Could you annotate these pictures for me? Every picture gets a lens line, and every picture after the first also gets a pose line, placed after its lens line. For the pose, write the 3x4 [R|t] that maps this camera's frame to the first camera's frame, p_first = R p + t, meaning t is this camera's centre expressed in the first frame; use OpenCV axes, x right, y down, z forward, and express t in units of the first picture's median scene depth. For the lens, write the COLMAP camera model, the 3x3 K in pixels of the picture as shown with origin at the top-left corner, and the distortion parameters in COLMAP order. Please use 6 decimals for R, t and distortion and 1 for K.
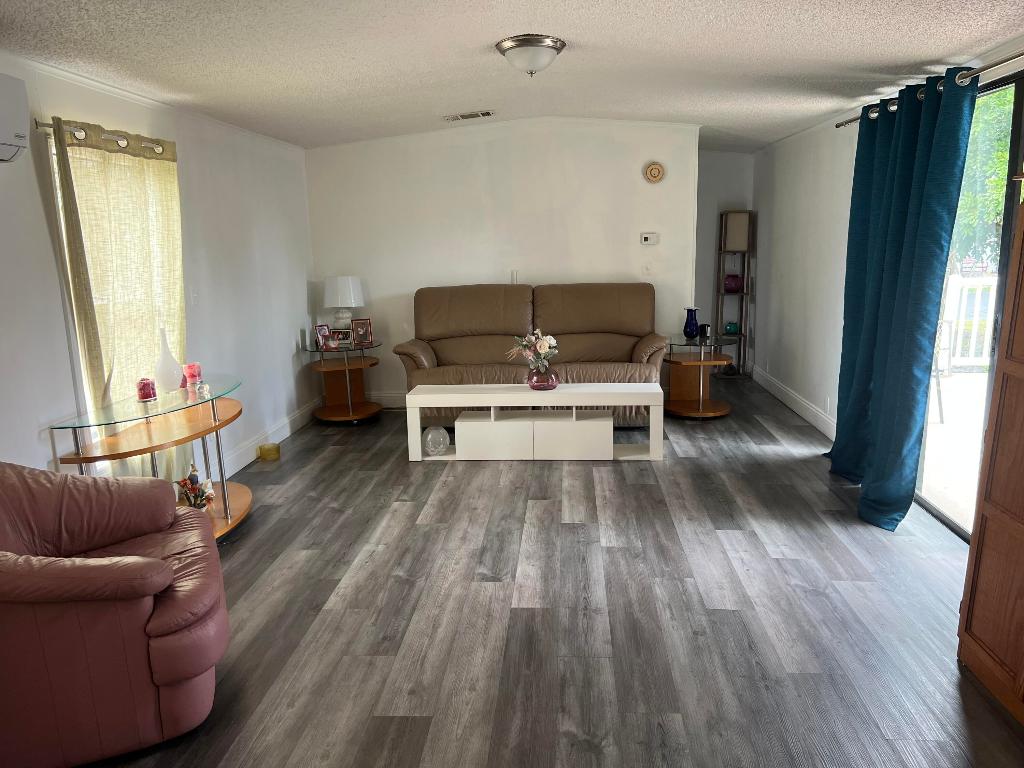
lens RADIAL K [[769.5, 0, 516.4], [0, 769.5, 387.5], [0, 0, 1]] dist [0.050899, -0.057936]
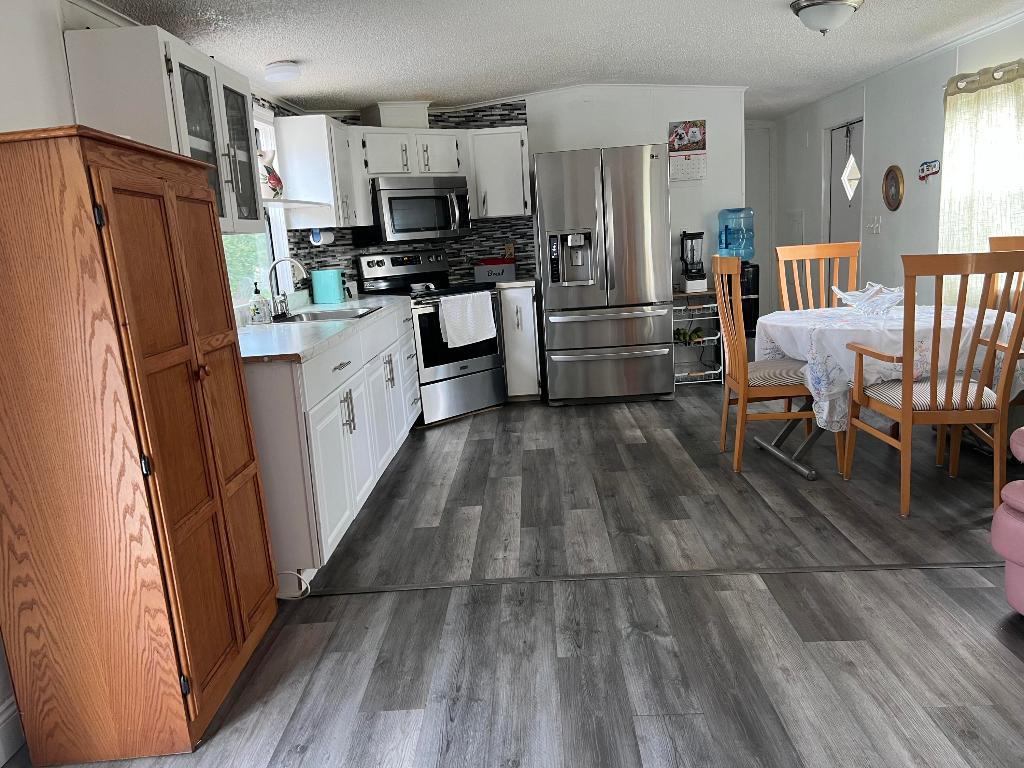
lens RADIAL K [[771.9, 0, 512.0], [0, 771.9, 384.0], [0, 0, 1]] dist [0.049674, -0.052237]
pose [[-0.995373, 0.092192, -0.027065, 0.178119], [0.074958, 0.921309, 0.381538, -0.199252], [0.060110, 0.377744, -0.923957, 1.204070]]
